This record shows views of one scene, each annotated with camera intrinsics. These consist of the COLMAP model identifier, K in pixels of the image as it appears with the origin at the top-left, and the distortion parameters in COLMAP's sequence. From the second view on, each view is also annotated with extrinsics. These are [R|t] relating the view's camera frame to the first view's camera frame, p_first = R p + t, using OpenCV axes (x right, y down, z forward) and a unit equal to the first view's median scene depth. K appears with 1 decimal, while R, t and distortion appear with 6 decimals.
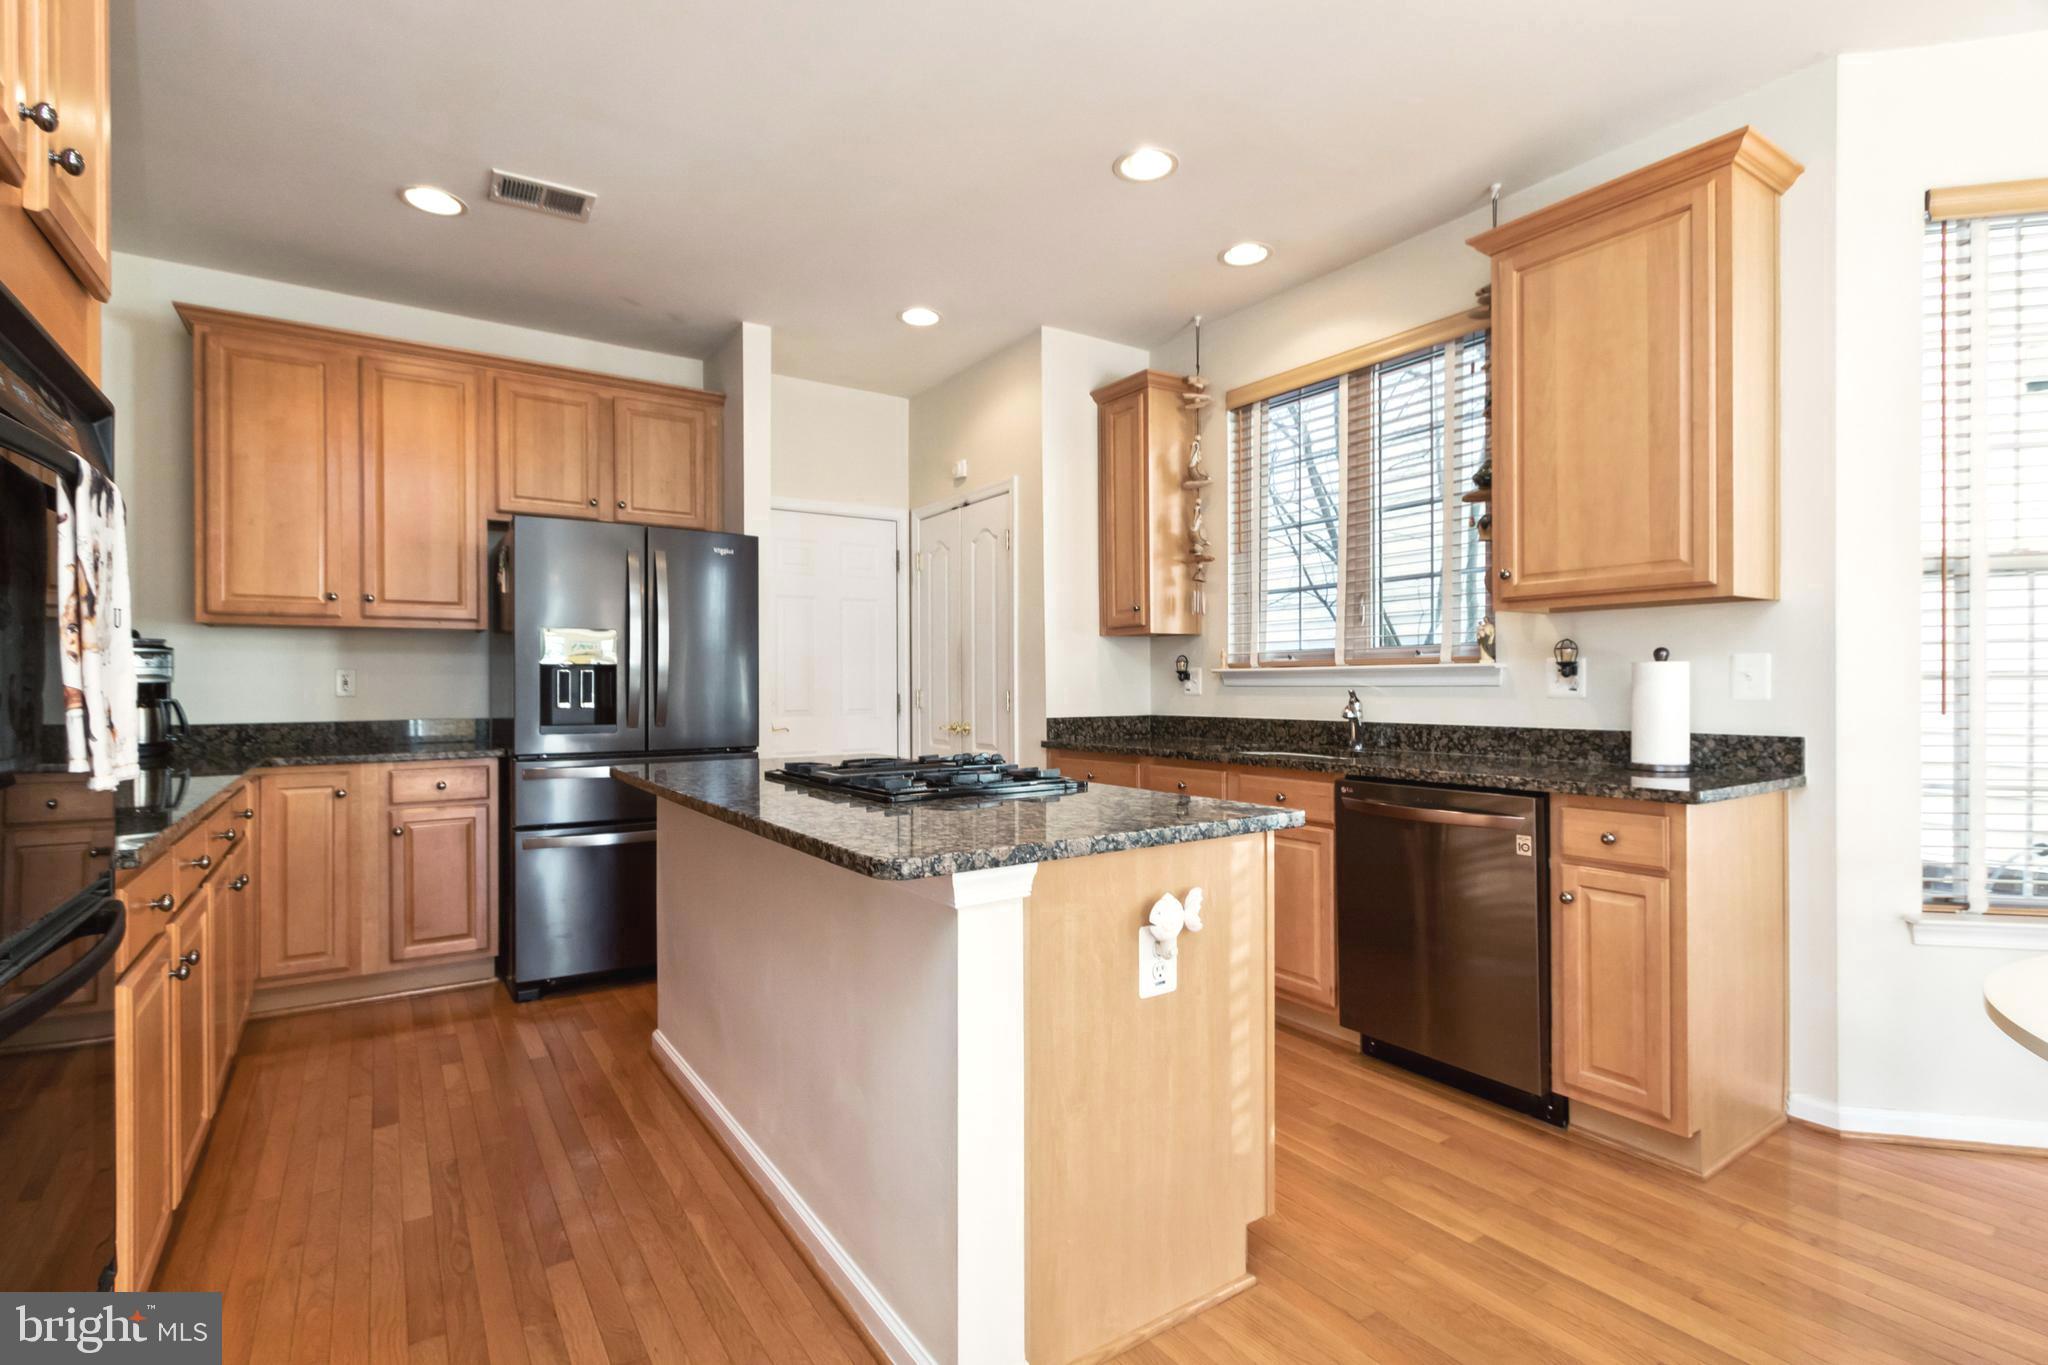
lens RADIAL K [[953.9, 0, 1016.0], [0, 953.9, 681.3], [0, 0, 1]] dist [0.002548, 0.000089]
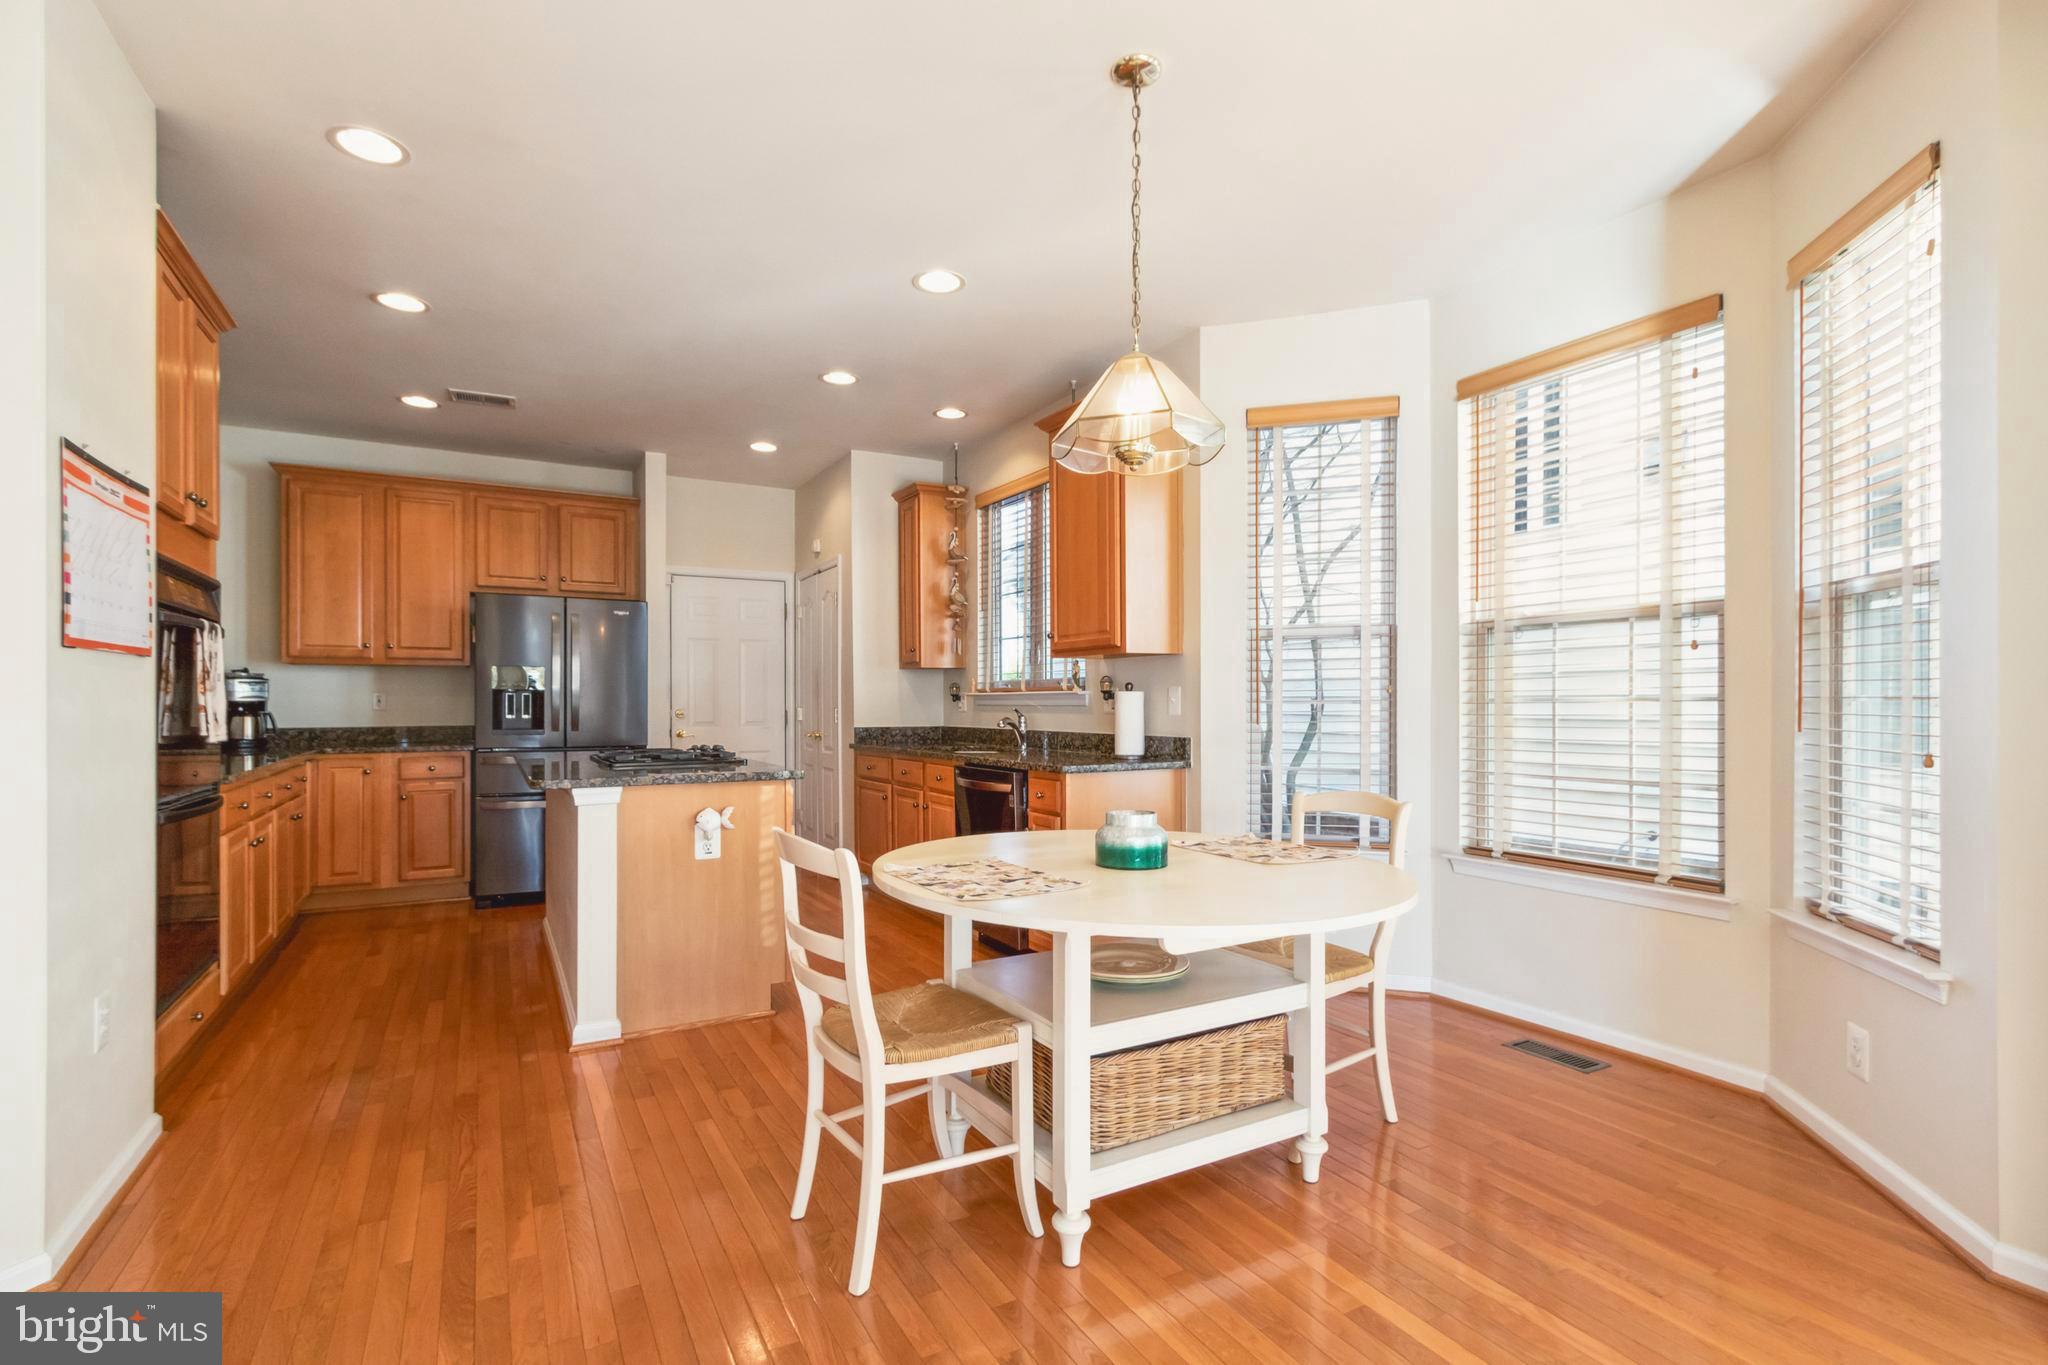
lens RADIAL K [[953.9, 0, 1031.7], [0, 953.9, 696.1], [0, 0, 1]] dist [0.002548, 0.000089]
pose [[0.997361, 0.002194, -0.072564, 0.466334], [-0.002383, 0.999994, -0.002522, -0.005702], [0.072558, 0.002688, 0.997361, -0.458760]]
